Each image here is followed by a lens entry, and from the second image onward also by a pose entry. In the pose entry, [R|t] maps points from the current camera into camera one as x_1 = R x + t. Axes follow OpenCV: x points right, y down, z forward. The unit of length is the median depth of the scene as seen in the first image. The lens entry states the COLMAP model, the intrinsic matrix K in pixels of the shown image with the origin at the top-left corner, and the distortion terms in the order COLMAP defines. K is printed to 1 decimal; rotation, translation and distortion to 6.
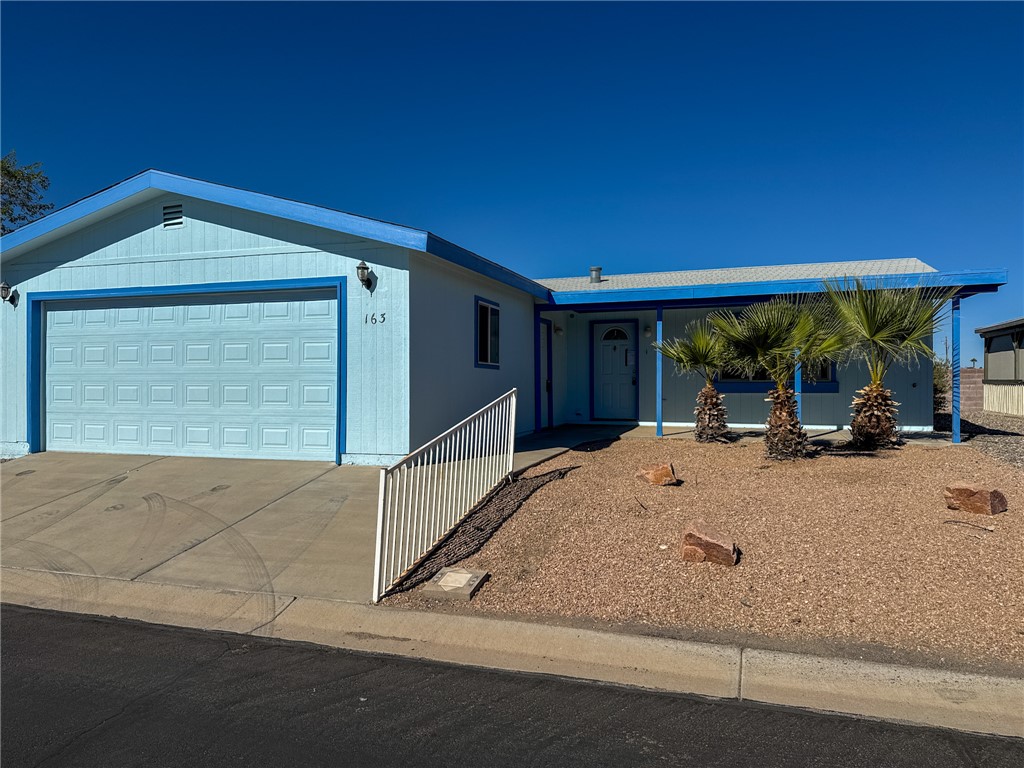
lens RADIAL K [[694.5, 0, 512.0], [0, 694.5, 384.0], [0, 0, 1]] dist [0.110660, -0.157863]
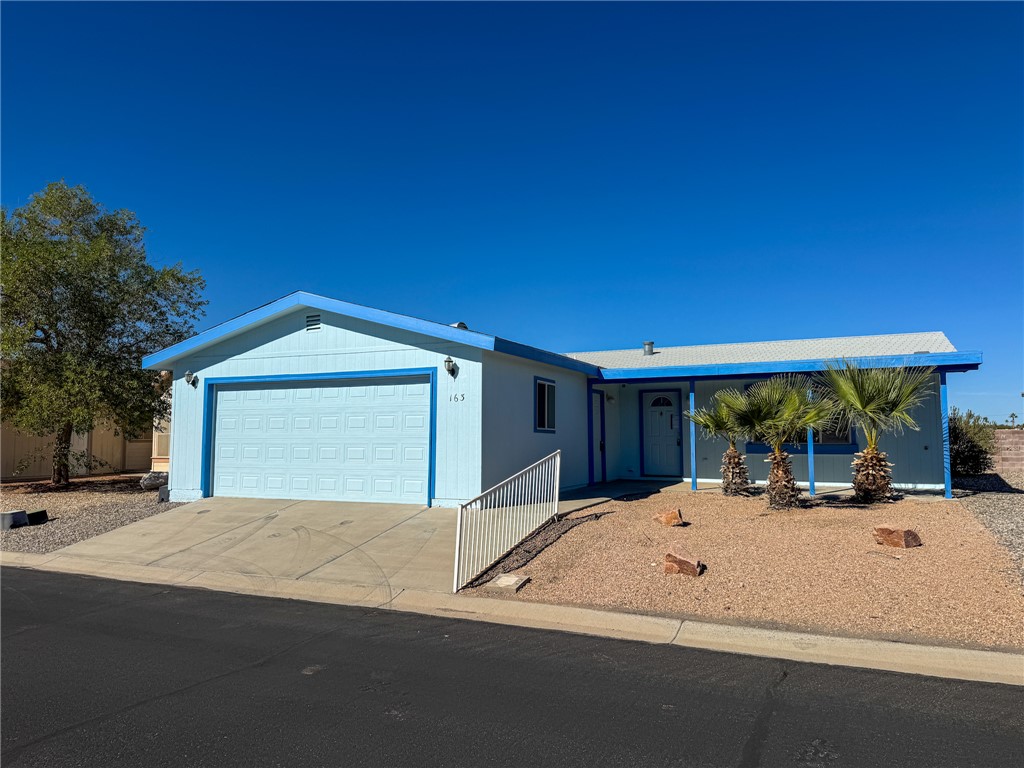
lens RADIAL K [[694.5, 0, 512.0], [0, 694.5, 384.0], [0, 0, 1]] dist [0.110660, -0.157863]
pose [[0.993054, -0.007669, -0.117413, 0.067054], [-0.001810, 0.996760, -0.080416, -0.012117], [0.117649, 0.080070, 0.989822, -0.319049]]
